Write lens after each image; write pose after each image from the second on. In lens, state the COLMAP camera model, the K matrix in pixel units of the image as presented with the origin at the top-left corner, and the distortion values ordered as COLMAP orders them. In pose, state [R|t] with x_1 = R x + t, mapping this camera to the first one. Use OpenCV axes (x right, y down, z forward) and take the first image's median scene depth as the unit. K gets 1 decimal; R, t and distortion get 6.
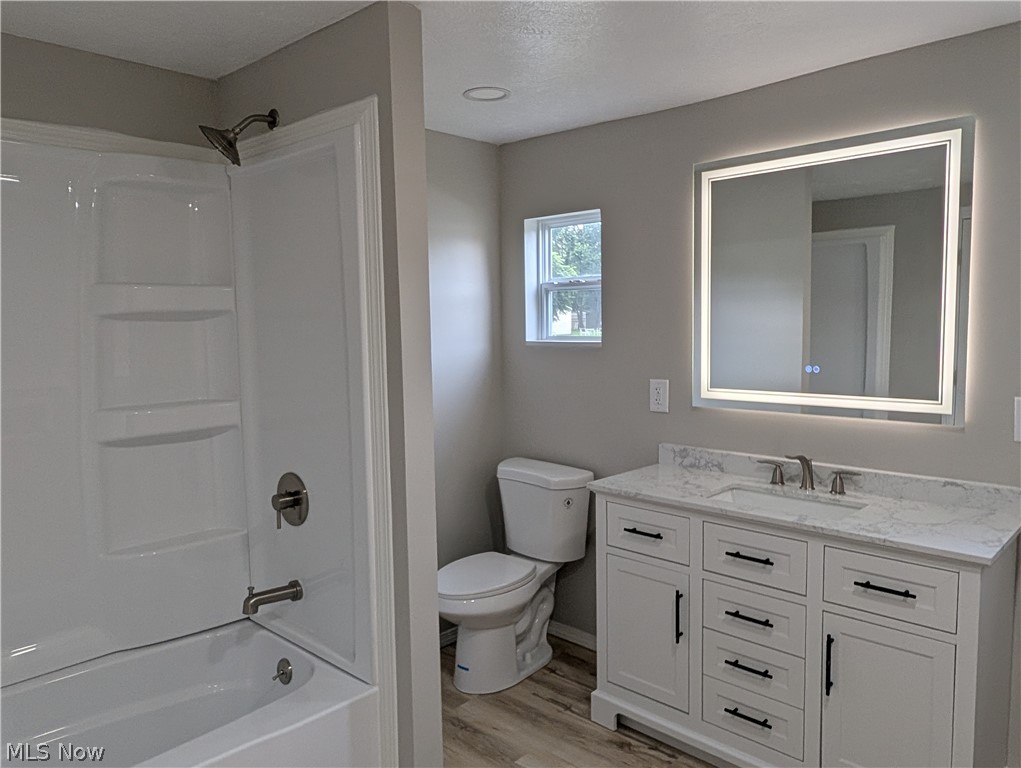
lens RADIAL K [[730.3, 0, 510.5], [0, 730.3, 384.0], [0, 0, 1]] dist [0.001391, -0.002451]
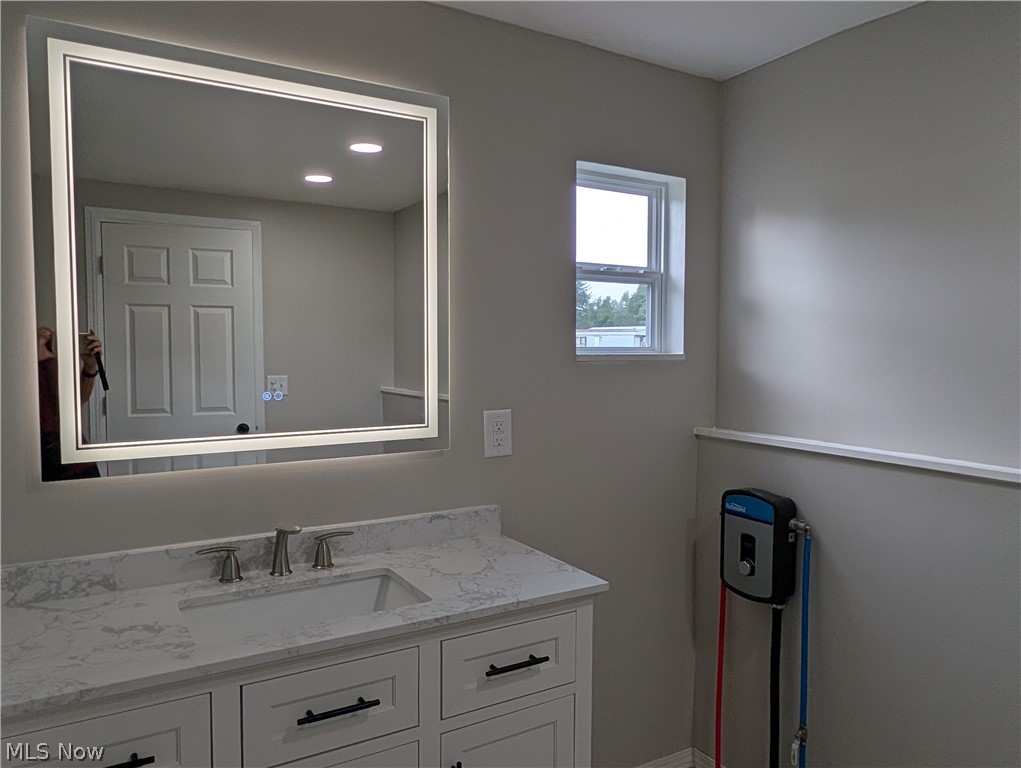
lens RADIAL K [[730.3, 0, 510.5], [0, 730.3, 384.0], [0, 0, 1]] dist [0.001391, -0.002451]
pose [[0.265310, -0.037363, 0.963439, -0.202048], [0.076961, 0.996881, 0.017467, -0.029375], [-0.961087, 0.069513, 0.267358, 0.674382]]
